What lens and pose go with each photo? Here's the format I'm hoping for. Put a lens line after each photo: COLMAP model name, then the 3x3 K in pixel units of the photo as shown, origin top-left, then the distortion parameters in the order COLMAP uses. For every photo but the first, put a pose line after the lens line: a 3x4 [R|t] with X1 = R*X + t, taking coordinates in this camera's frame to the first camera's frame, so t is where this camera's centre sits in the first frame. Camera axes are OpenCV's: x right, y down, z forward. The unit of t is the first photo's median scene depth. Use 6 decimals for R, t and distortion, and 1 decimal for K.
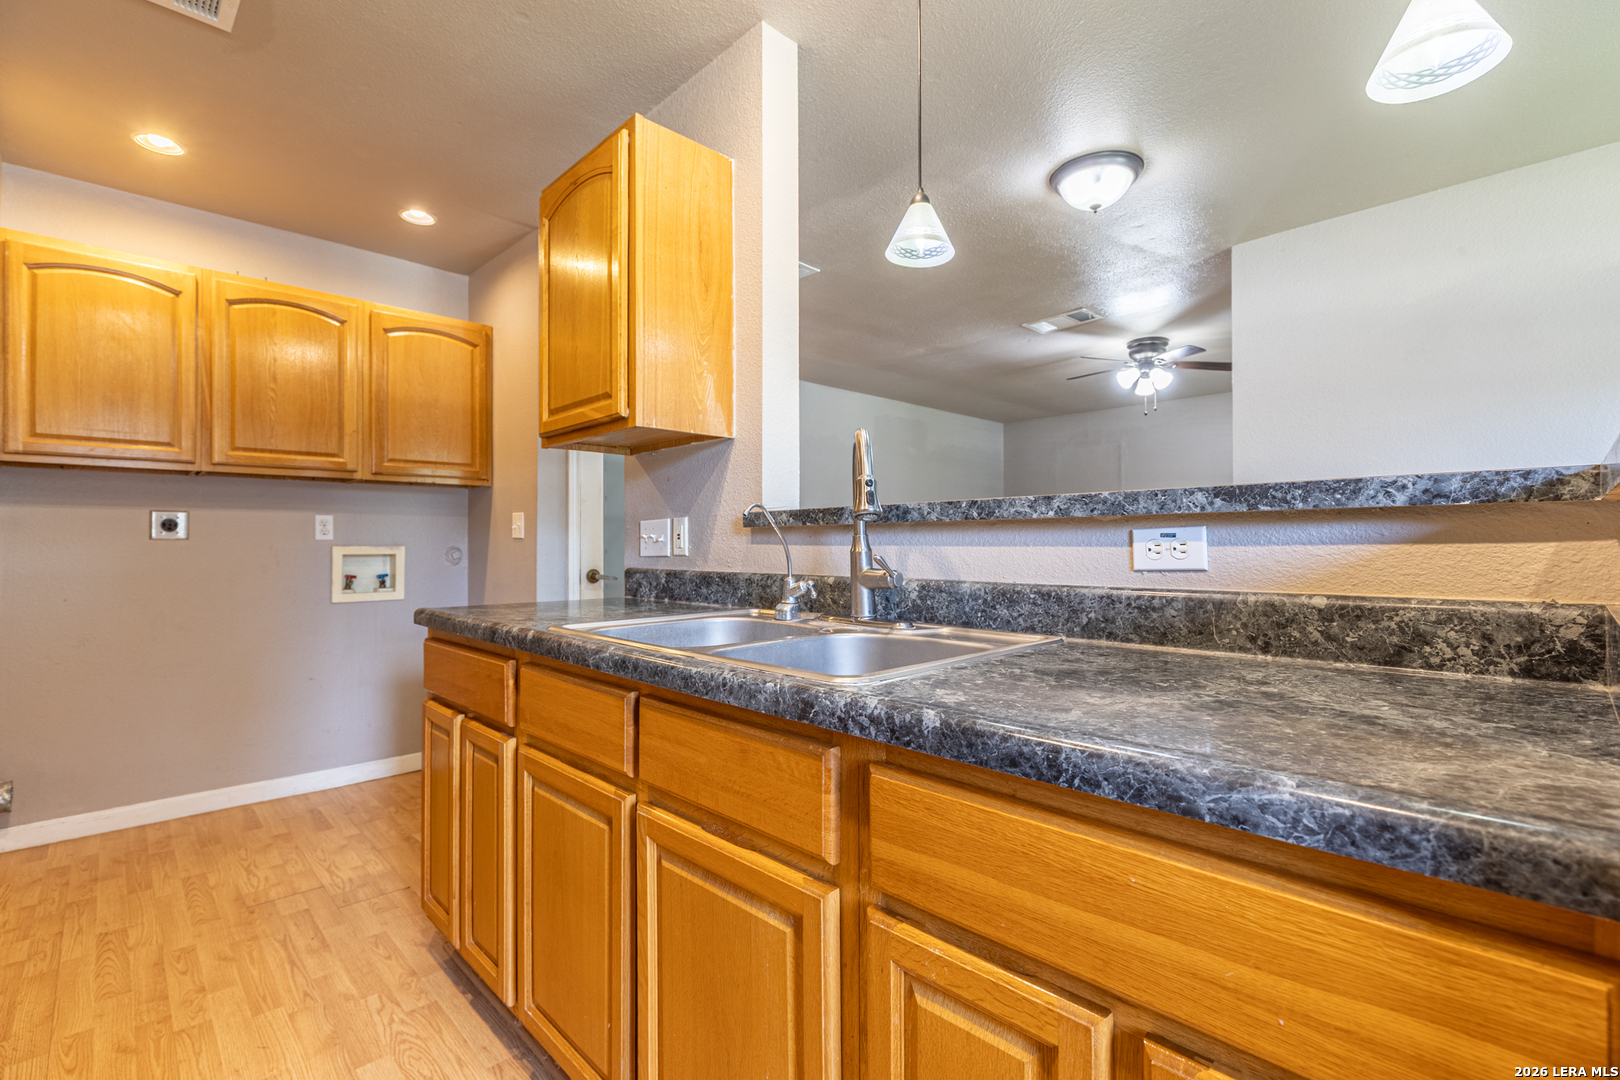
lens RADIAL K [[741.4, 0, 844.7], [0, 741.4, 538.0], [0, 0, 1]] dist [-0.000160, -0.000342]
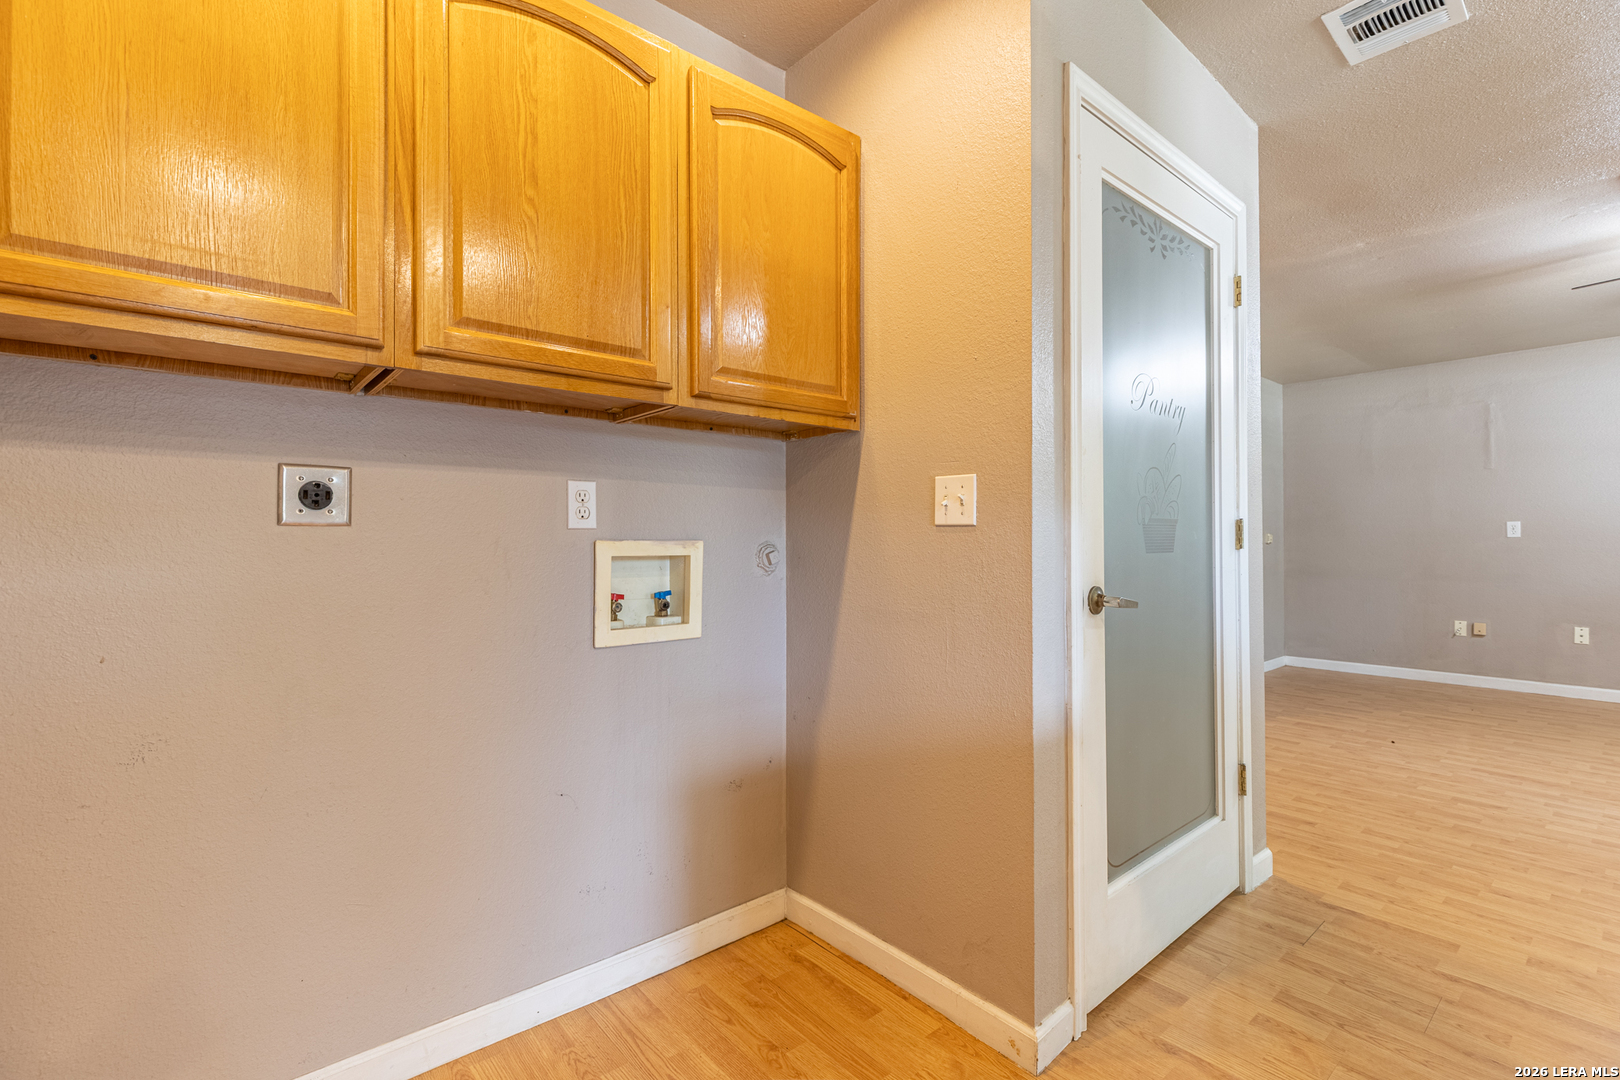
lens RADIAL K [[732.1, 0, 832.4], [0, 732.1, 531.0], [0, 0, 1]] dist [0.015160, 0.000107]
pose [[0.996681, -0.000910, -0.081397, -0.532147], [0.000082, 0.999948, -0.010175, 0.010841], [0.081402, 0.010135, 0.996630, 0.544254]]
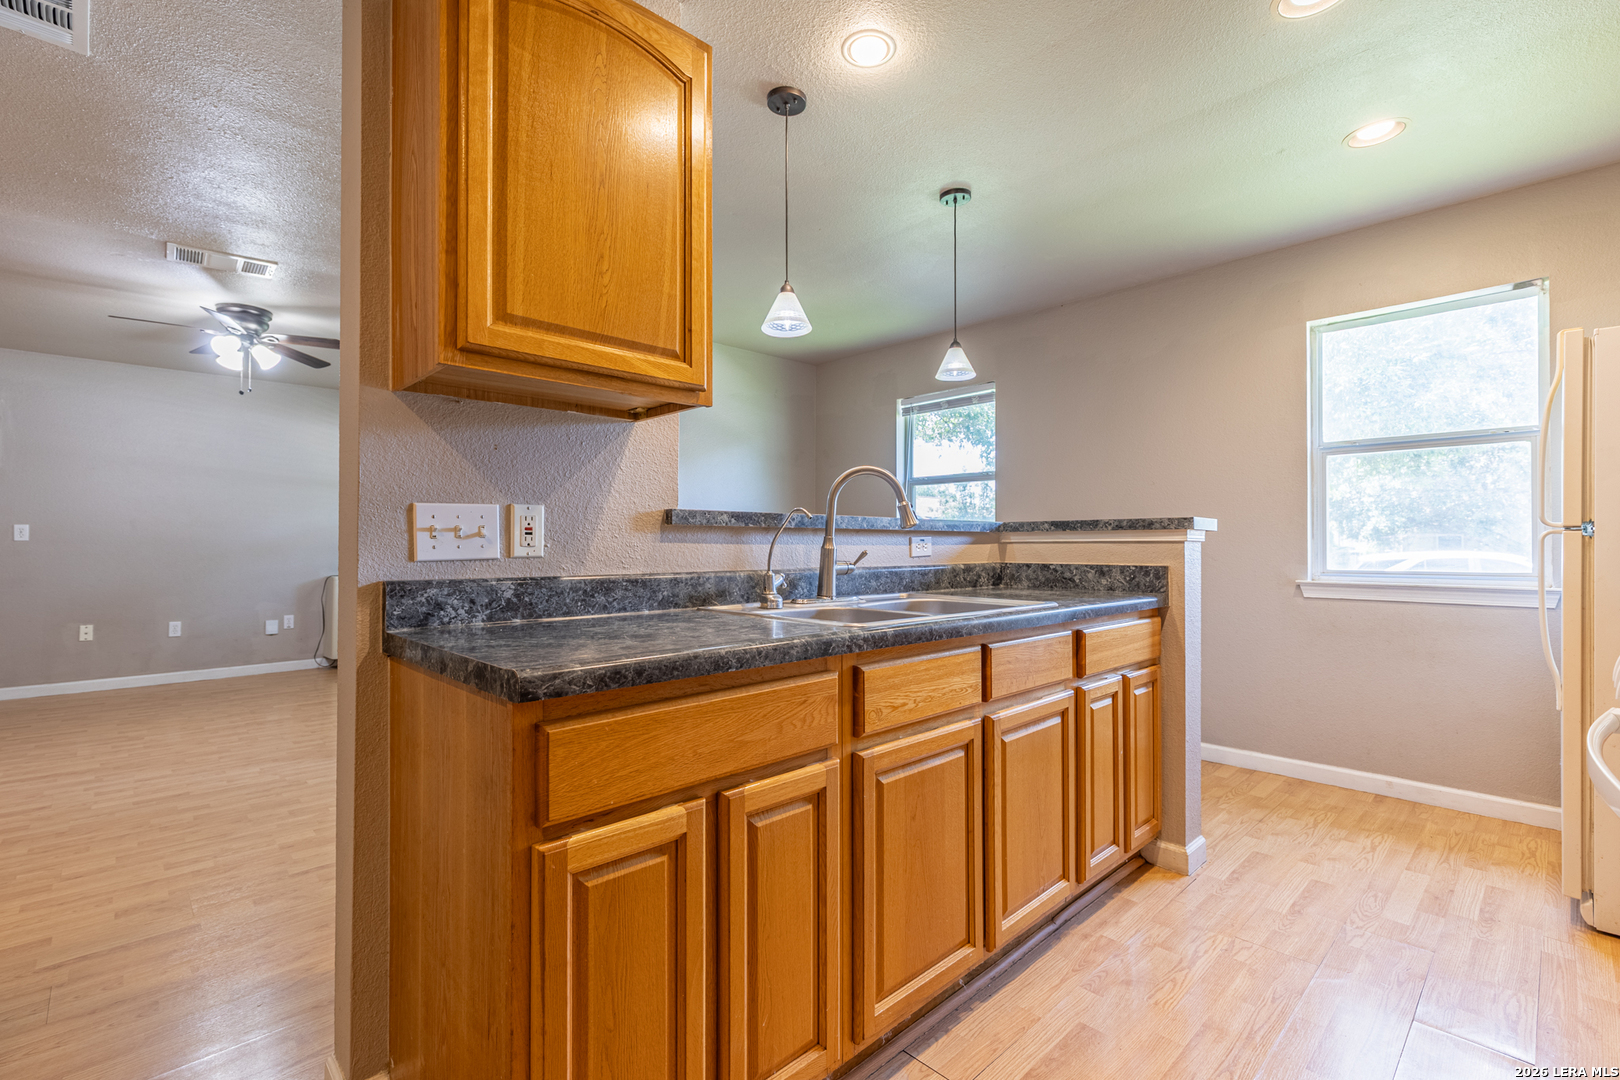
lens RADIAL K [[719.2, 0, 811.5], [0, 719.2, 536.8], [0, 0, 1]] dist [0.002131, -0.000733]
pose [[0.039573, 0.015817, 0.999091, -0.666403], [-0.007812, 0.999849, -0.015519, 0.009758], [-0.999186, -0.007190, 0.039690, 0.531908]]
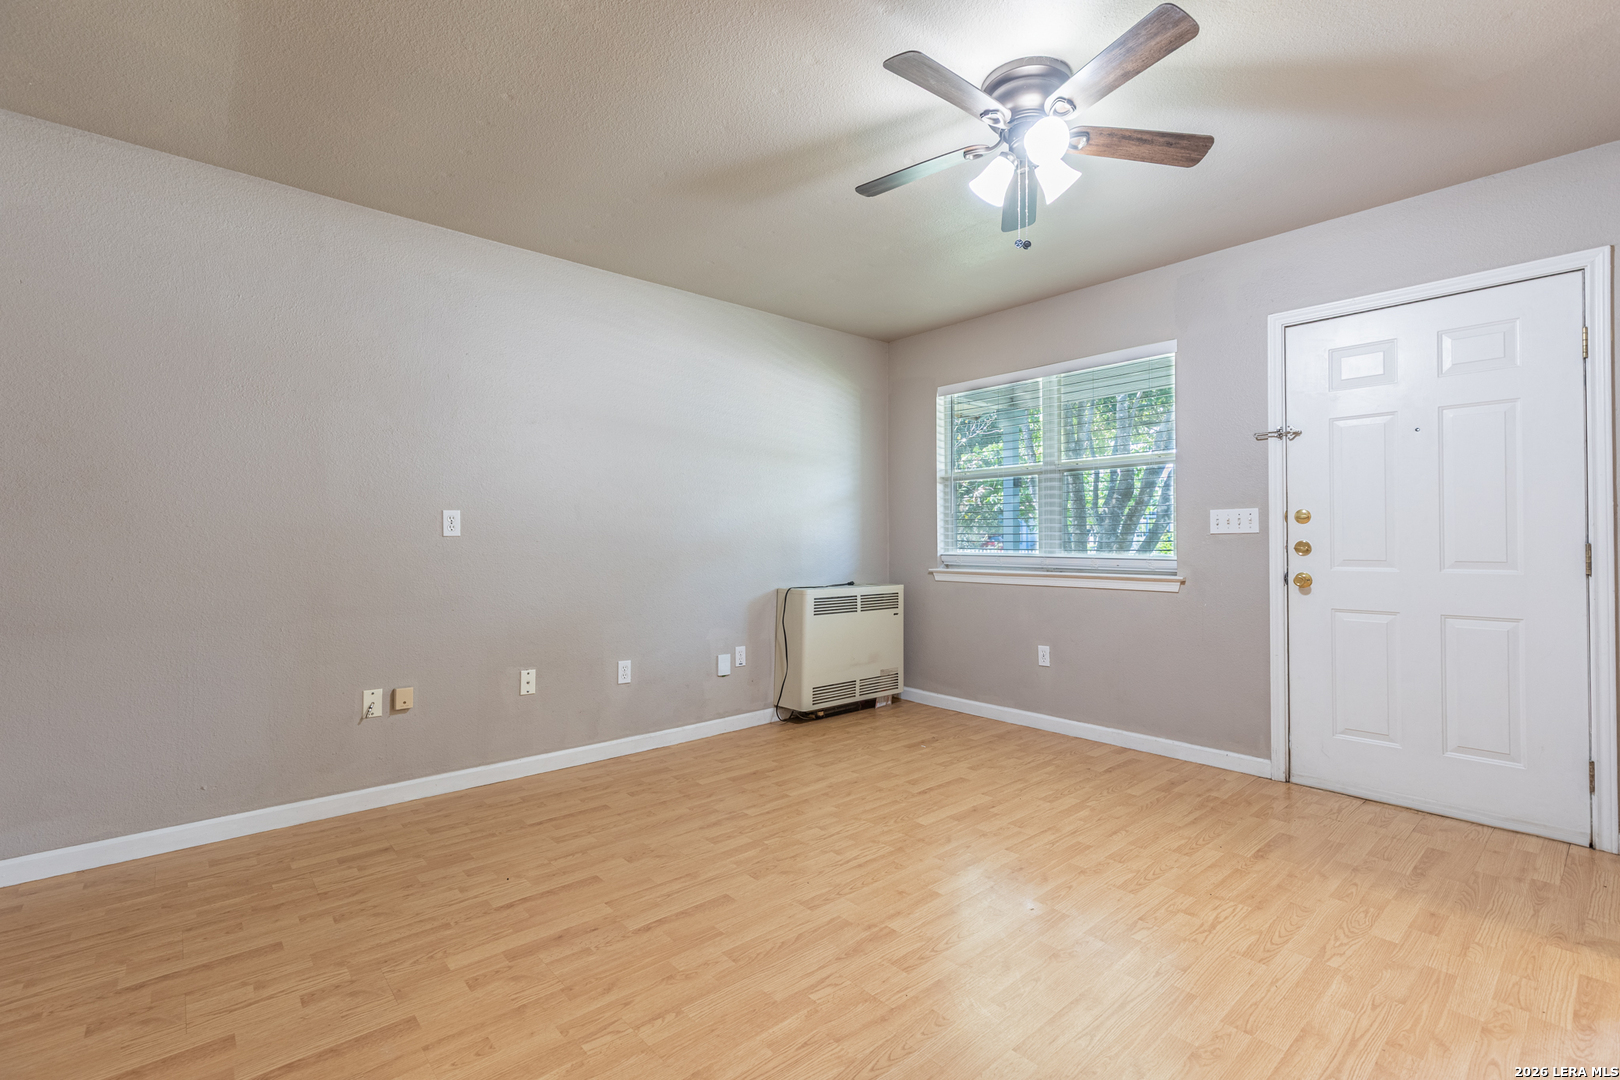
lens RADIAL K [[718.5, 0, 818.2], [0, 718.5, 536.3], [0, 0, 1]] dist [0.007141, -0.000426]
pose [[0.084888, 0.013096, 0.996304, -0.049854], [-0.005368, 0.999905, -0.012686, 0.017046], [-0.996376, -0.004271, 0.084951, 1.832490]]
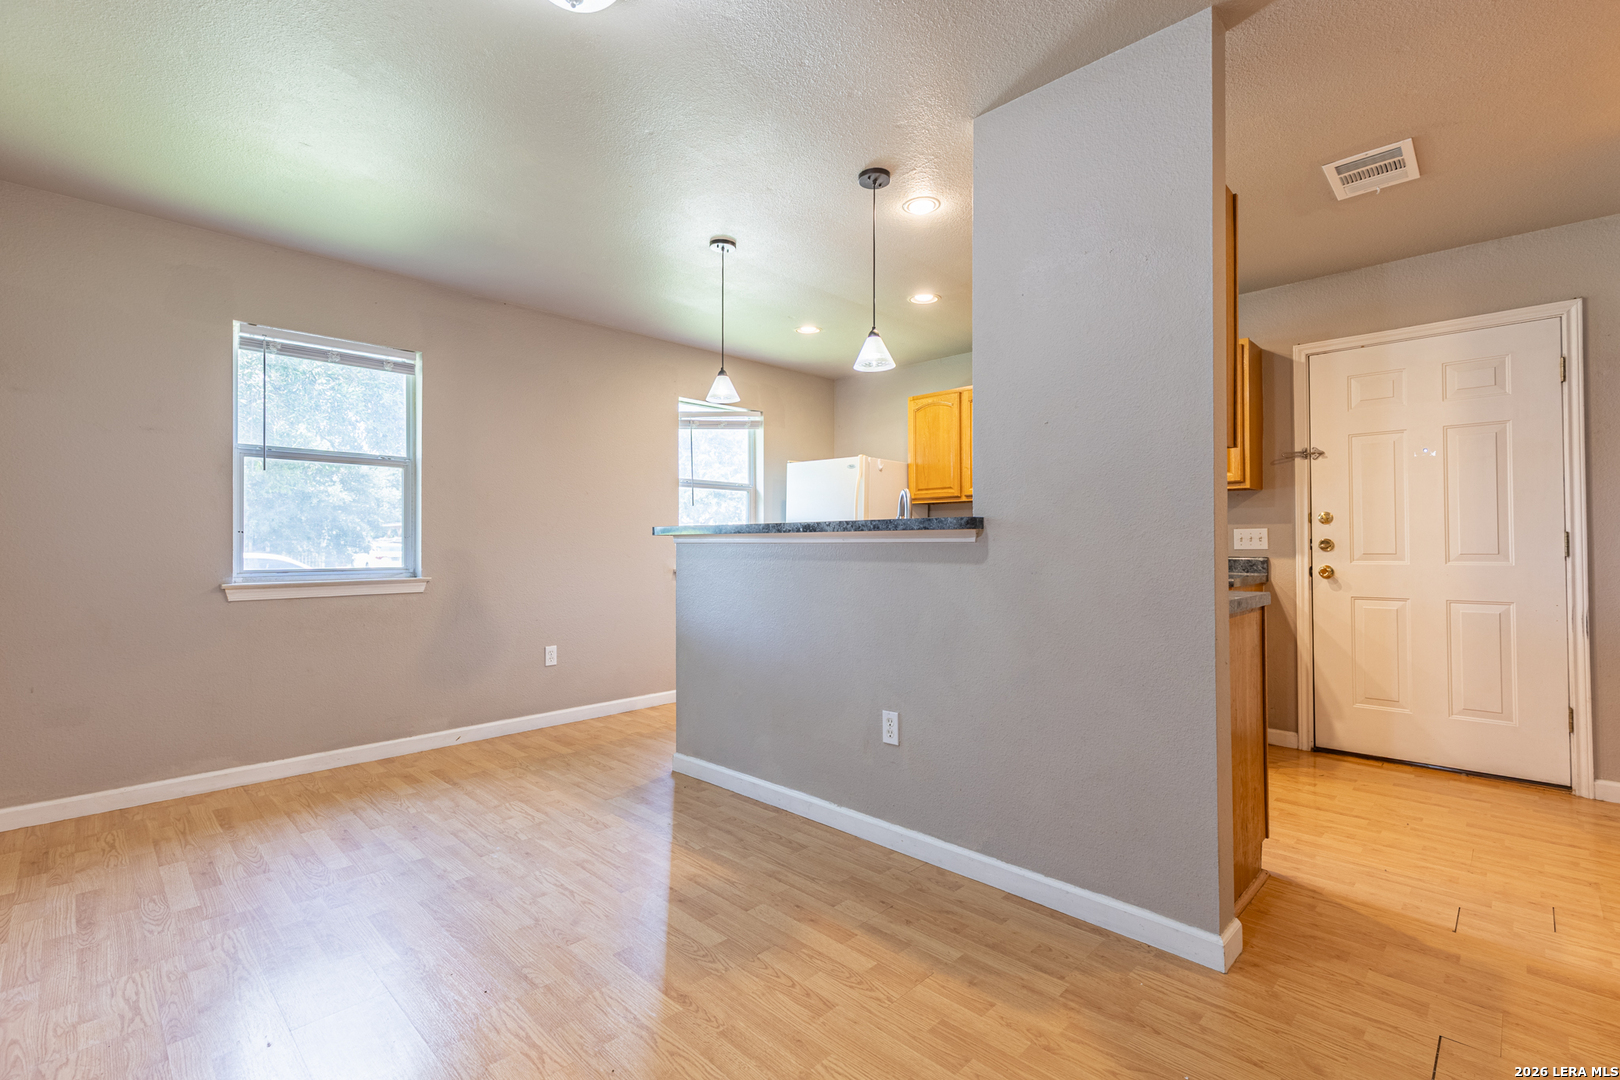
lens RADIAL K [[738.0, 0, 810.8], [0, 738.0, 536.5], [0, 0, 1]] dist [0.008026, -0.000099]
pose [[-0.999926, 0.006180, 0.010447, 0.125745], [0.005970, 0.999781, -0.020061, 0.014931], [-0.010569, -0.019997, -0.999744, 1.493802]]
